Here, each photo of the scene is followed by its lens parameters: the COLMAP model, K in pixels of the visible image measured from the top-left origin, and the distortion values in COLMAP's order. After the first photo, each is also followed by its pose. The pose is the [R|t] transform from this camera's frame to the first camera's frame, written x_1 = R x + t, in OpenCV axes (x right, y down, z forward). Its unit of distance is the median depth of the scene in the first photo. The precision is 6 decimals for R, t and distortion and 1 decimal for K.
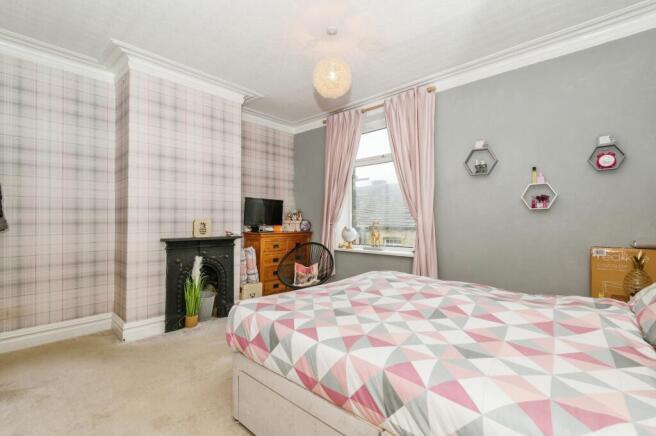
lens RADIAL K [[296.4, 0, 328.0], [0, 296.4, 218.0], [0, 0, 1]] dist [0.000571, 0.000056]
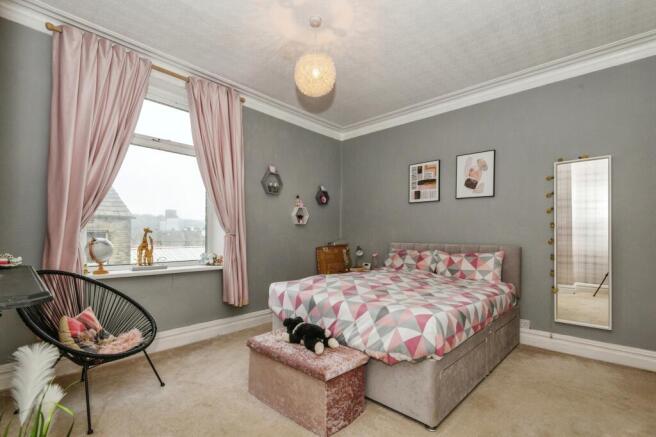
lens RADIAL K [[305.0, 0, 328.6], [0, 305.0, 232.0], [0, 0, 1]] dist [0.000388, 0.000031]
pose [[0.004149, 0.006162, 0.999972, -0.750823], [-0.027555, 0.999602, -0.006045, 0.013984], [-0.999612, -0.027529, 0.004317, 0.754289]]
